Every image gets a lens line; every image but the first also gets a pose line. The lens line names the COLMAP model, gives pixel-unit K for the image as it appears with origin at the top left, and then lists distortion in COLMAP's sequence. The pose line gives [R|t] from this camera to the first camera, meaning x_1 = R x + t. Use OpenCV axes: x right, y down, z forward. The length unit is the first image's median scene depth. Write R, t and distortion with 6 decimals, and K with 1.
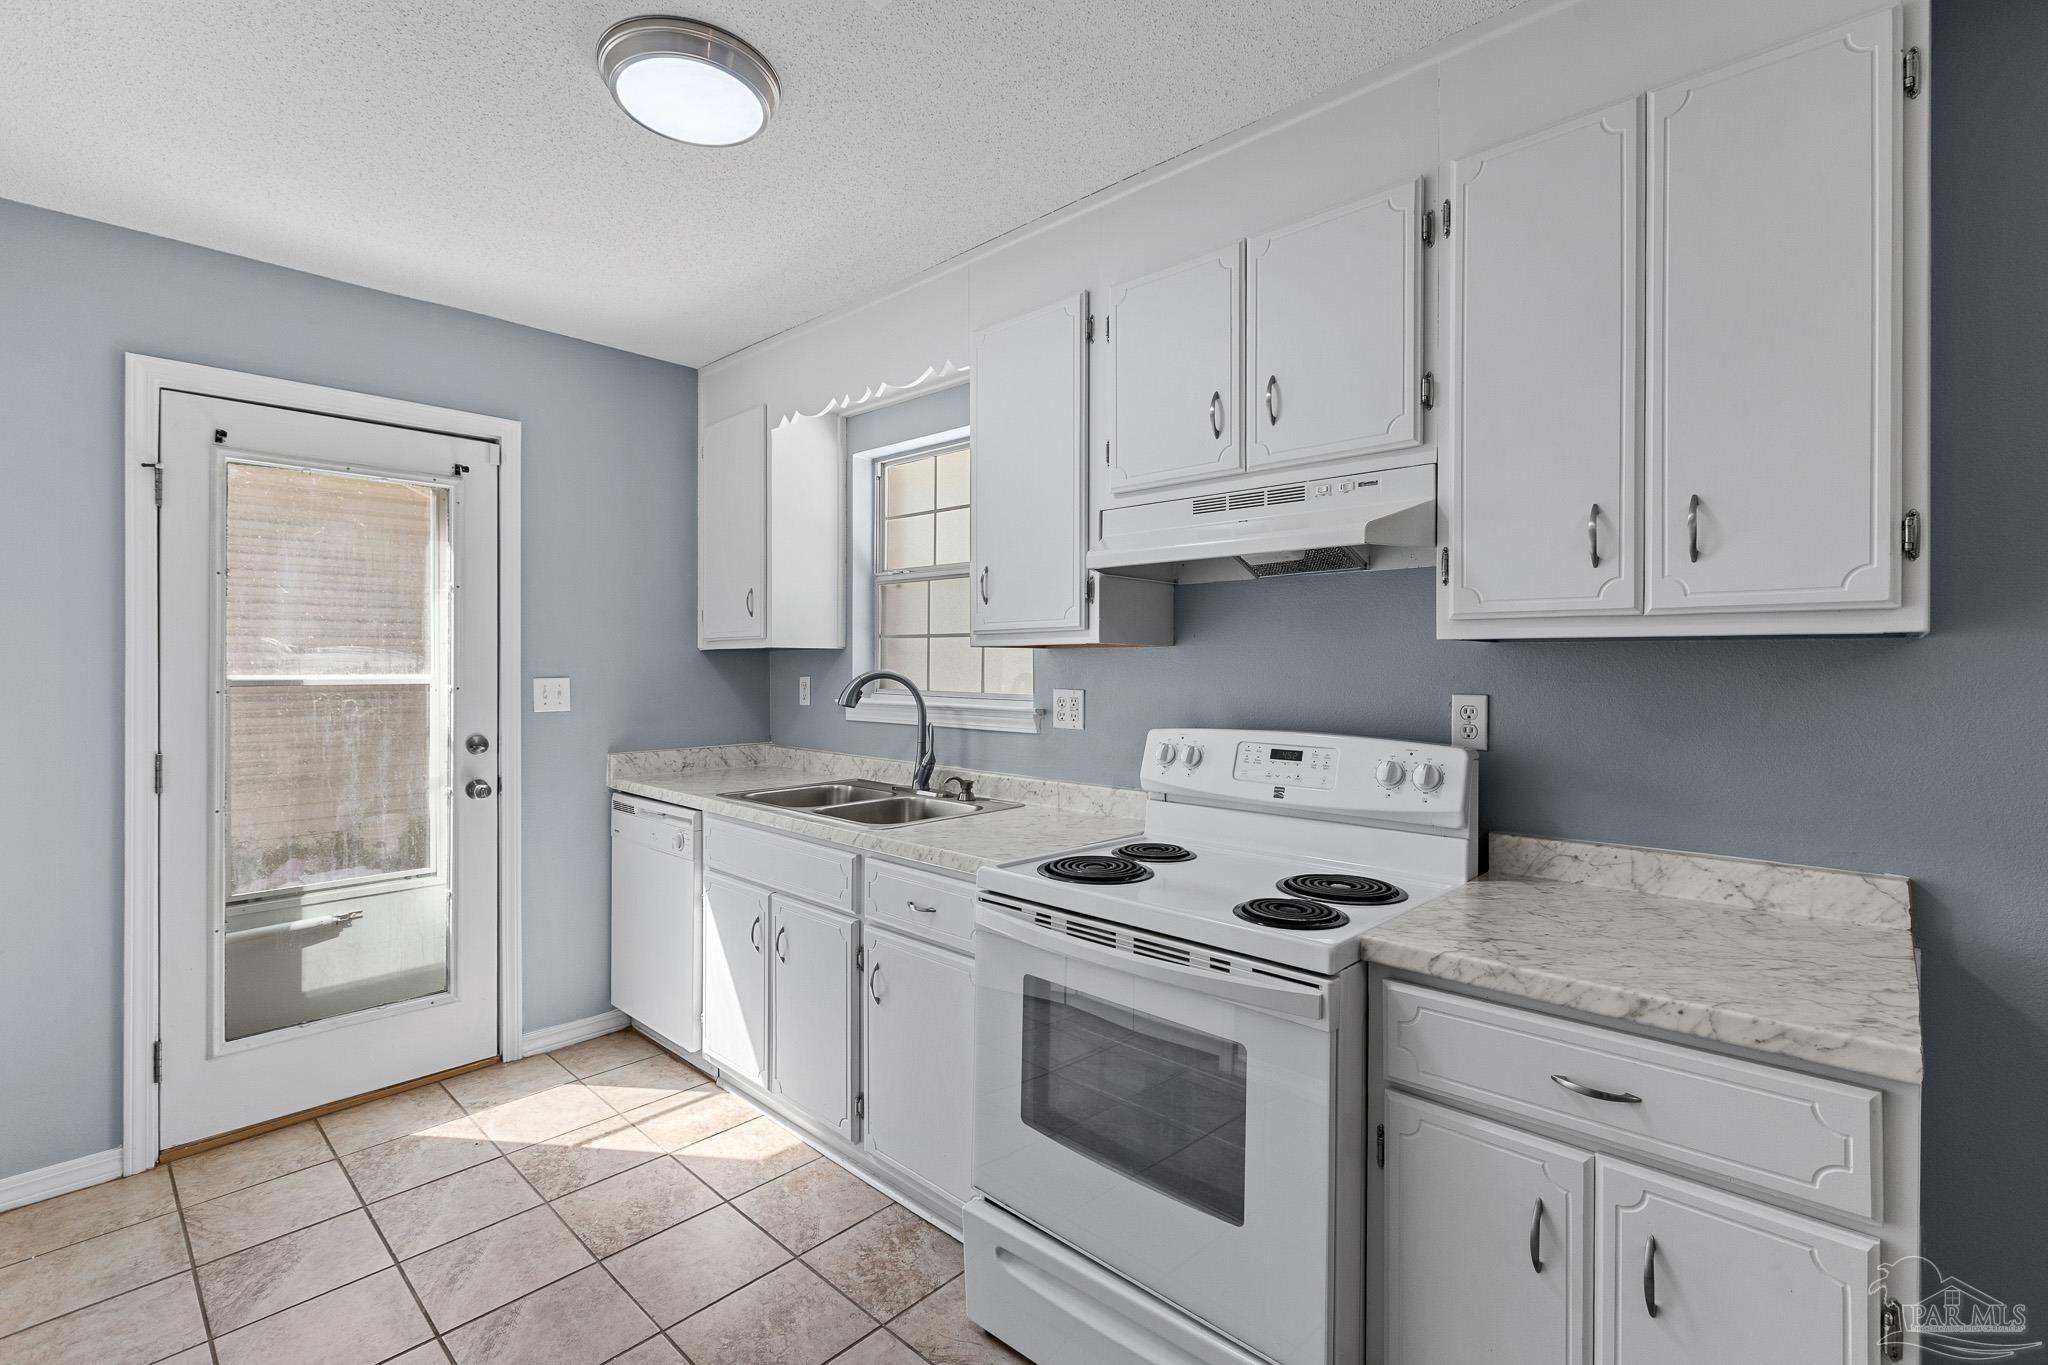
lens RADIAL K [[920.3, 0, 1022.0], [0, 920.3, 665.9], [0, 0, 1]] dist [0.006505, -0.000543]
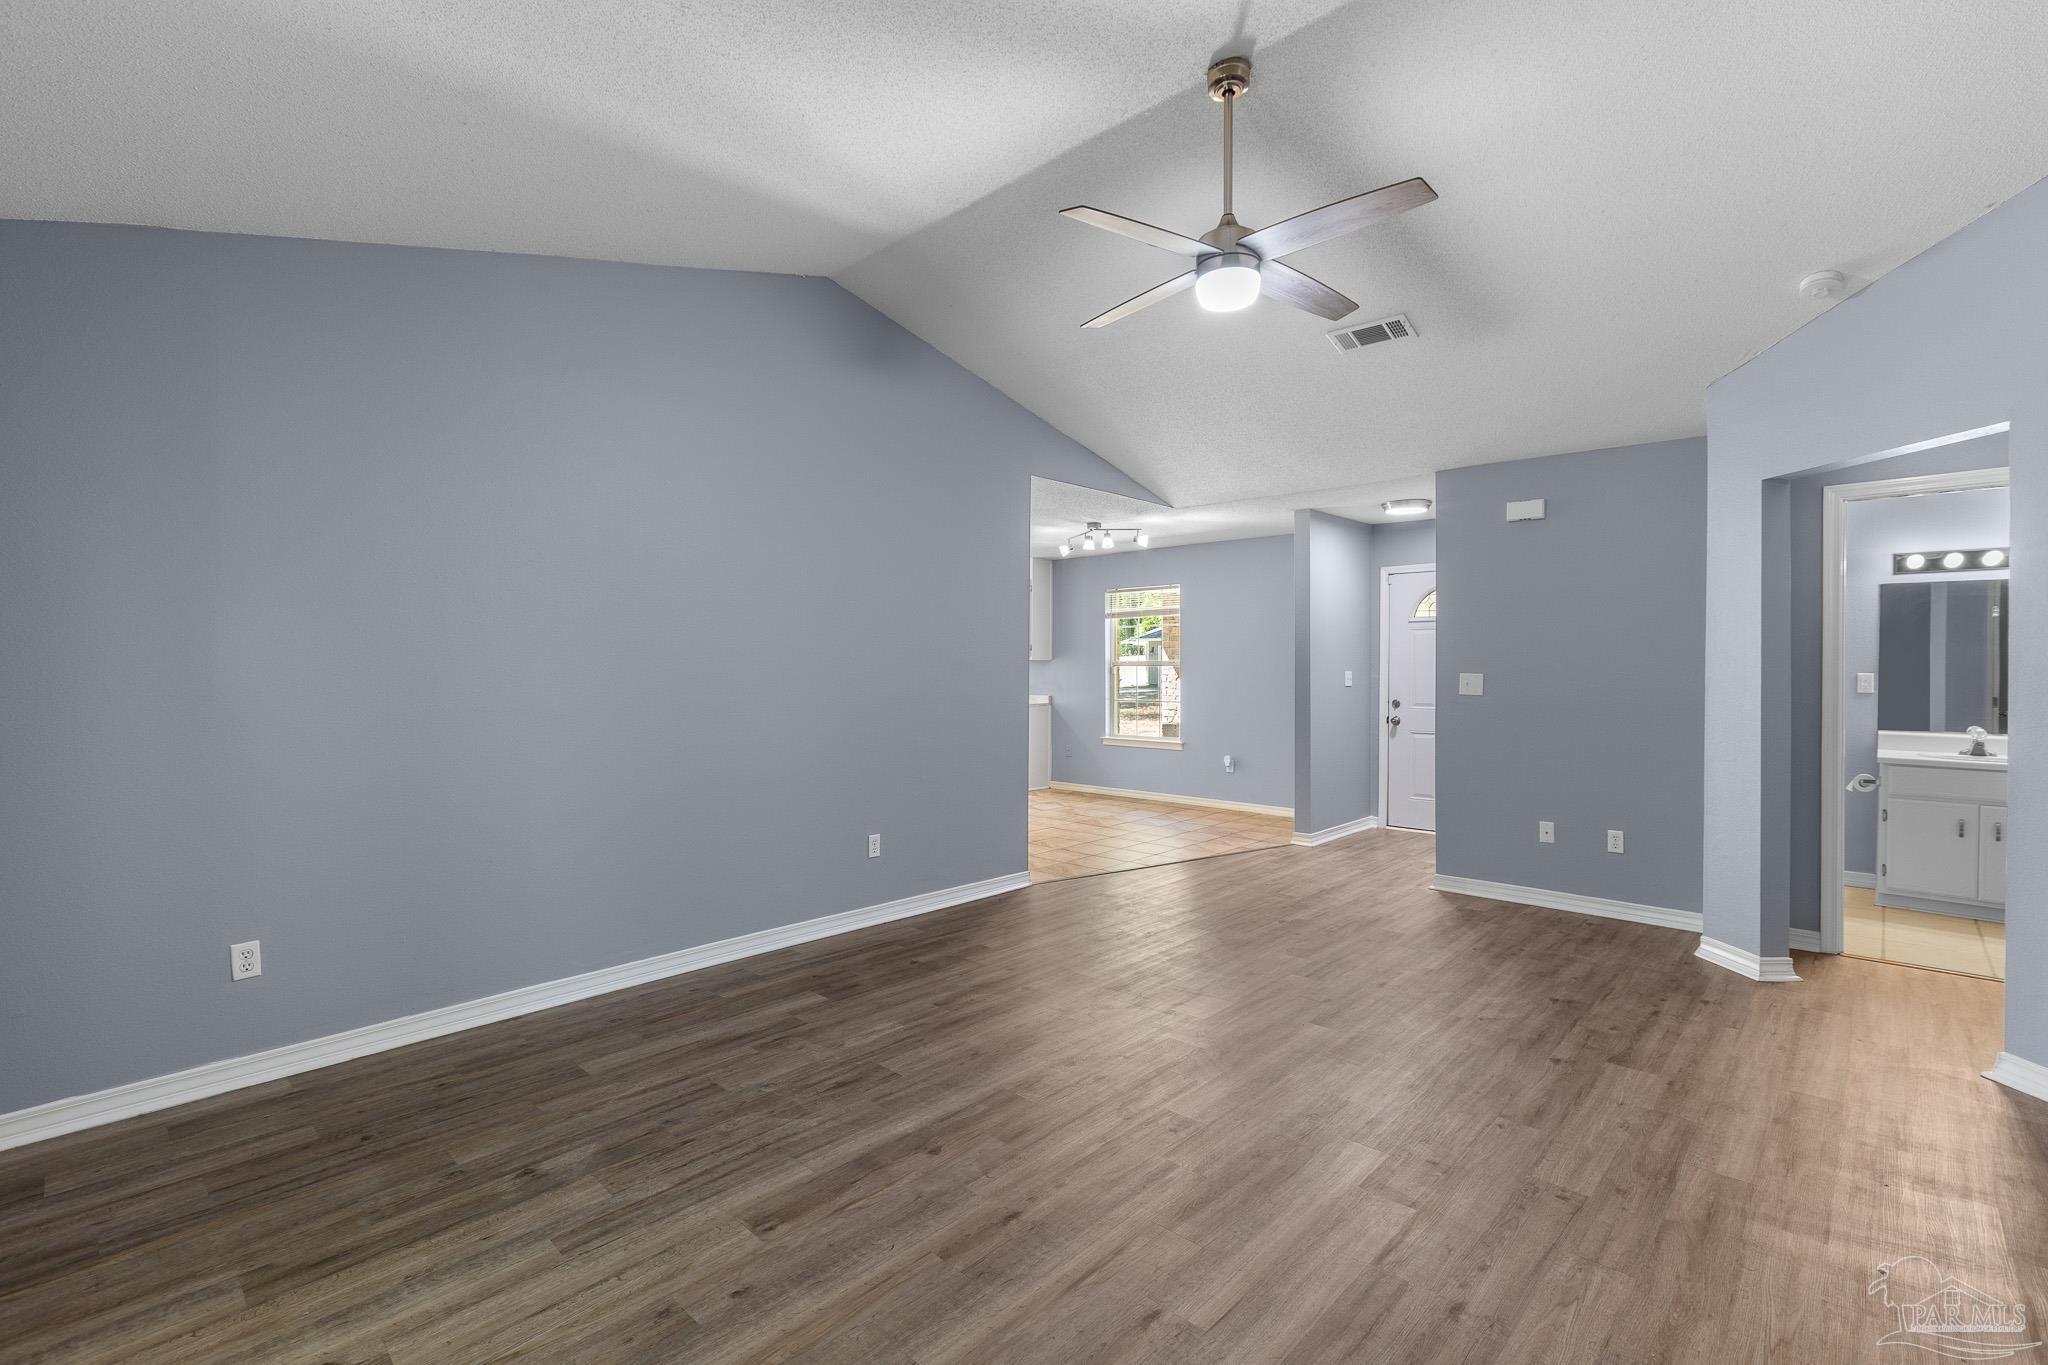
lens RADIAL K [[920.3, 0, 1018.9], [0, 920.3, 676.3], [0, 0, 1]] dist [0.006505, -0.000543]
pose [[0.999979, 0.002370, -0.006095, 0.403101], [-0.002329, 0.999974, 0.006837, 0.022952], [0.006112, -0.006822, 0.999958, -3.031109]]
